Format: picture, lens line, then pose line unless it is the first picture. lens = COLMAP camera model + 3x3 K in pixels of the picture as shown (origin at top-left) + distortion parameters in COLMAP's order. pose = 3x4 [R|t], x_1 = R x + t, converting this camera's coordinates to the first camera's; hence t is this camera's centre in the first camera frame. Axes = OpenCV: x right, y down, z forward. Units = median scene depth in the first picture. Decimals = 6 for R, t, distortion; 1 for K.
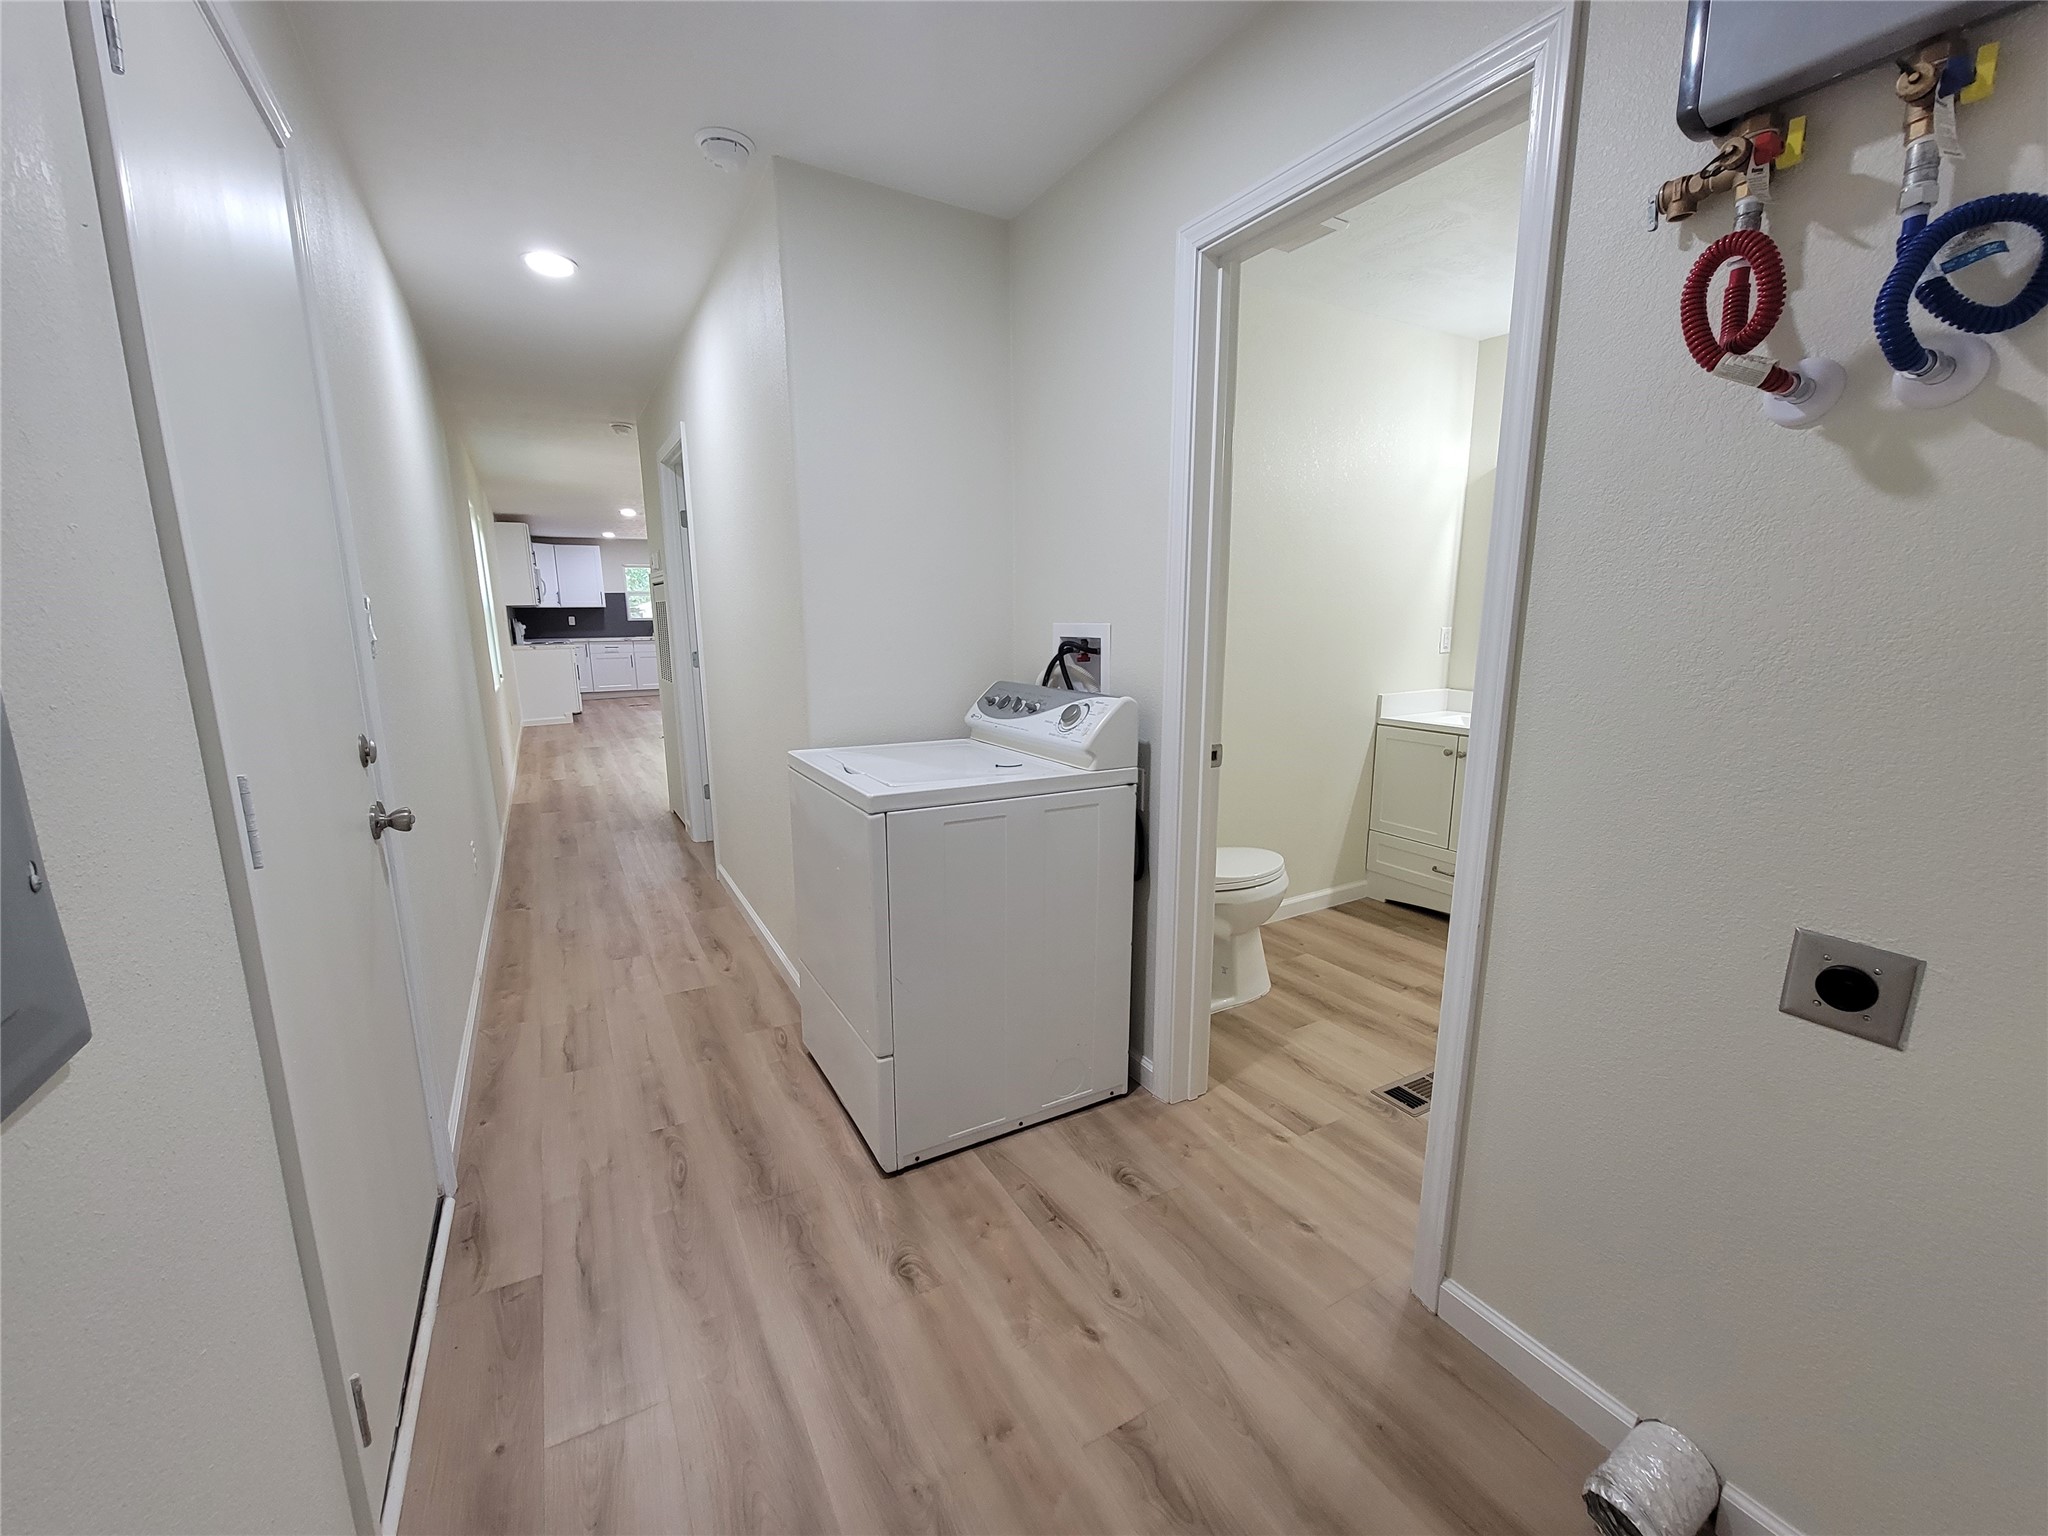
lens RADIAL K [[835.6, 0, 1034.1], [0, 835.6, 769.4], [0, 0, 1]] dist [-0.004159, 0.000356]
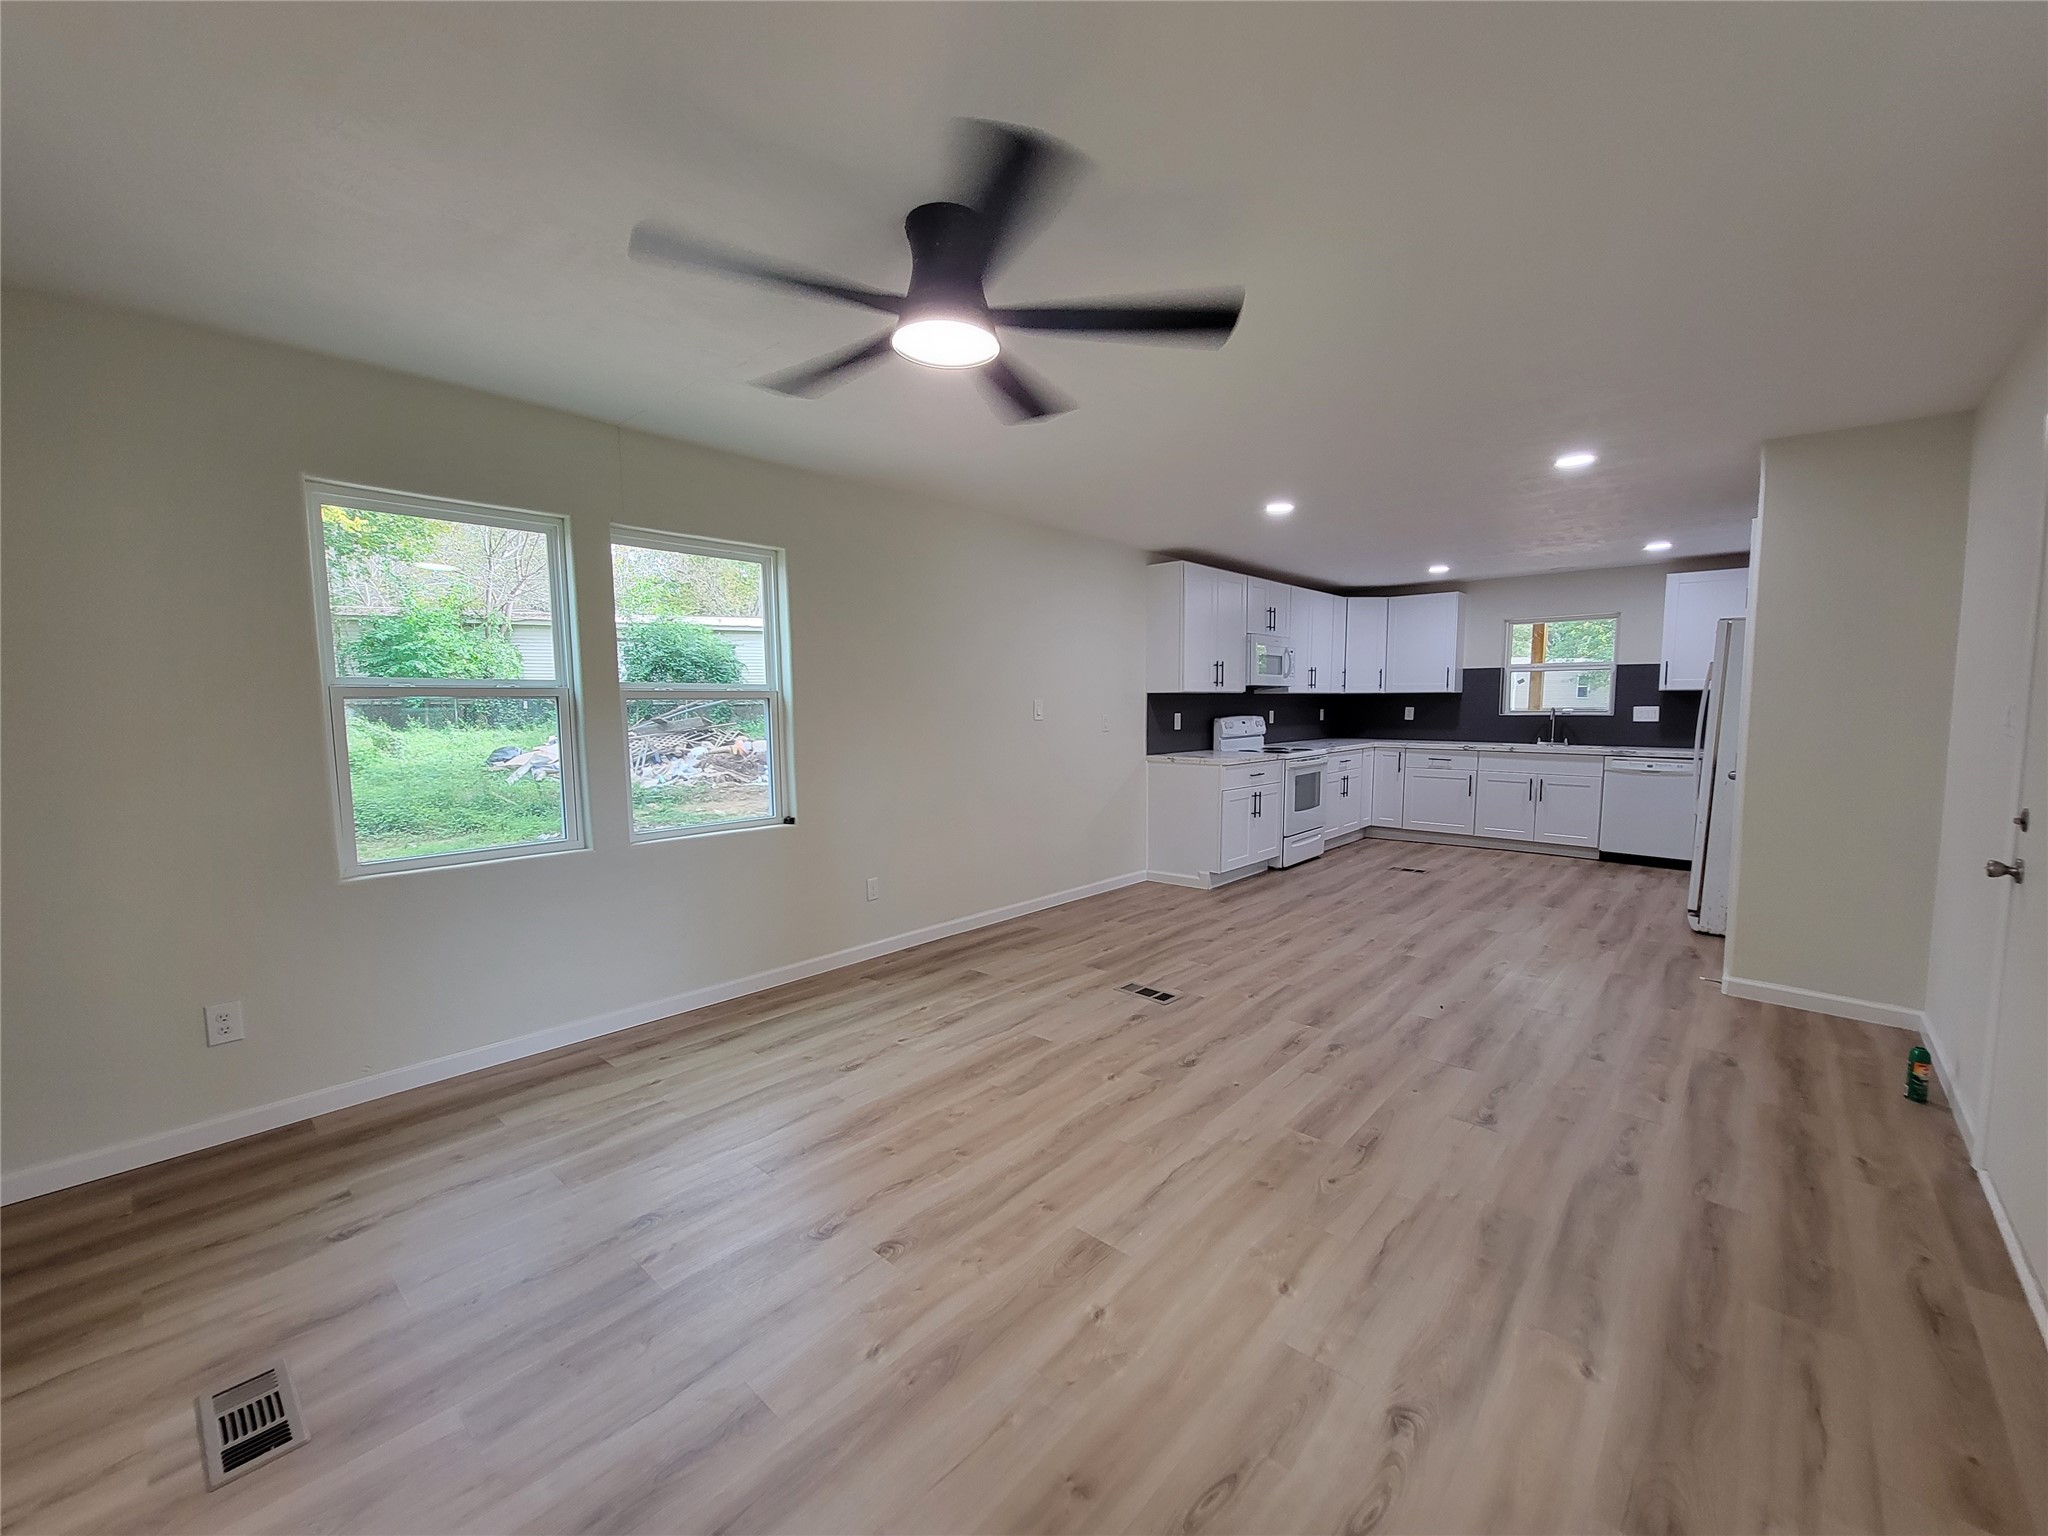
lens RADIAL K [[835.6, 0, 1021.8], [0, 835.6, 782.8], [0, 0, 1]] dist [-0.004159, 0.000356]
pose [[0.307014, 0.101260, -0.946303, -0.037304], [-0.175923, 0.983226, 0.048135, -0.109092], [0.935304, 0.151699, 0.319678, 0.549250]]
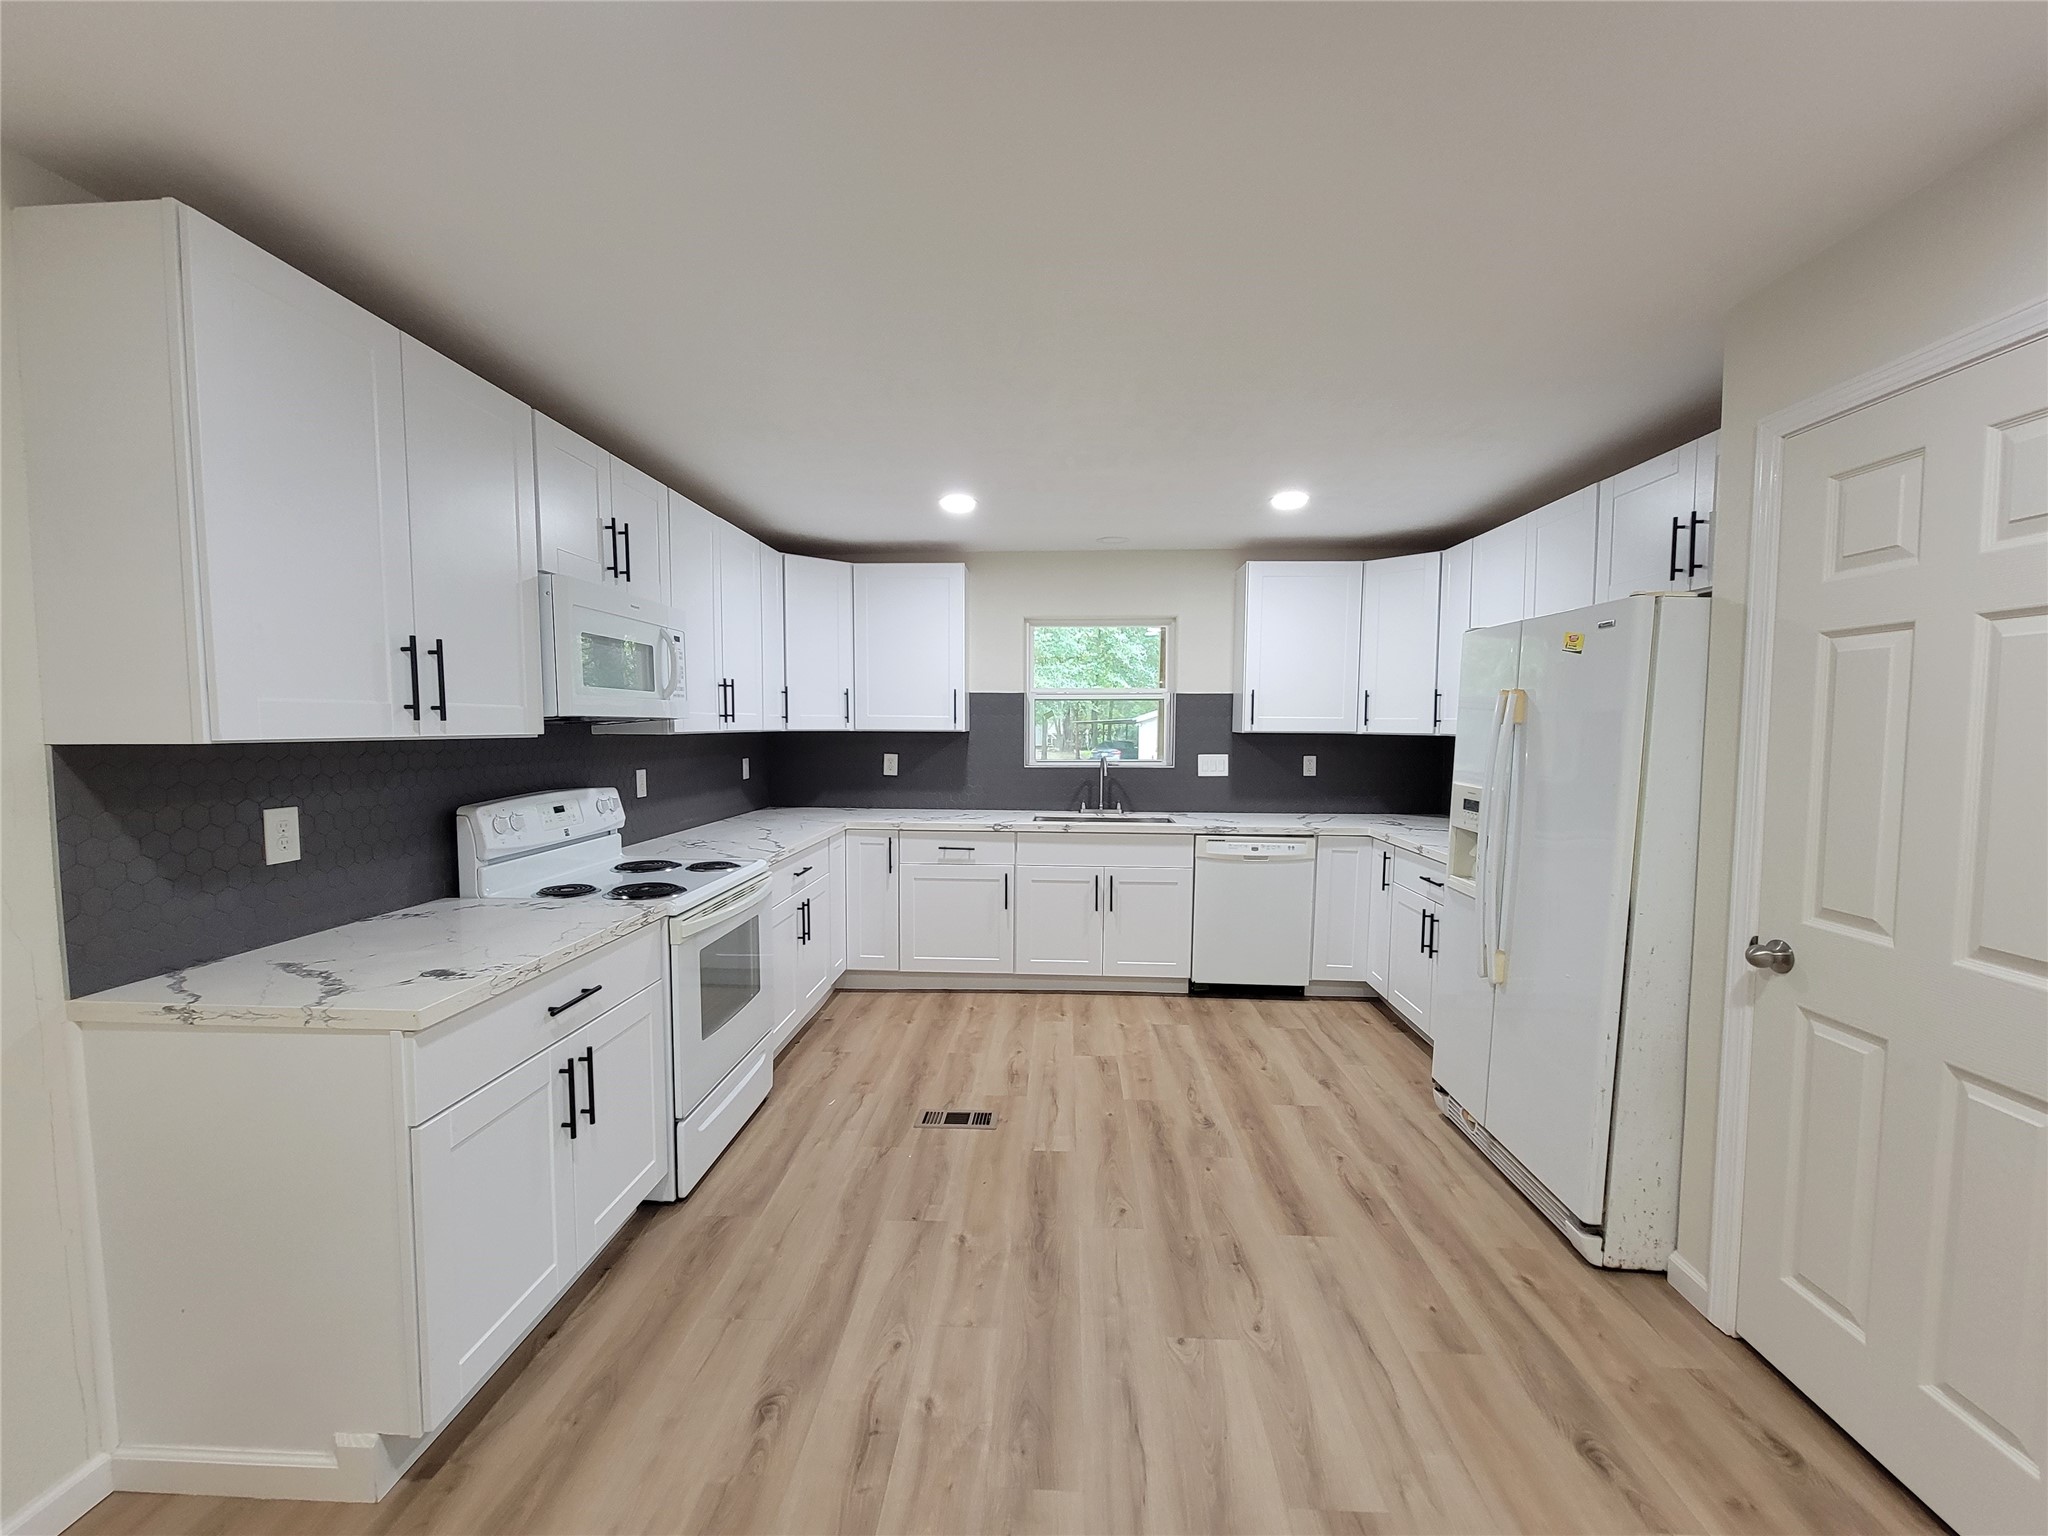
lens RADIAL K [[835.6, 0, 1027.5], [0, 835.6, 780.5], [0, 0, 1]] dist [-0.004159, 0.000356]
pose [[0.839706, 0.048750, -0.540849, -0.306260], [-0.113491, 0.989723, -0.086993, -0.150879], [0.531050, 0.134429, 0.836609, 0.743895]]
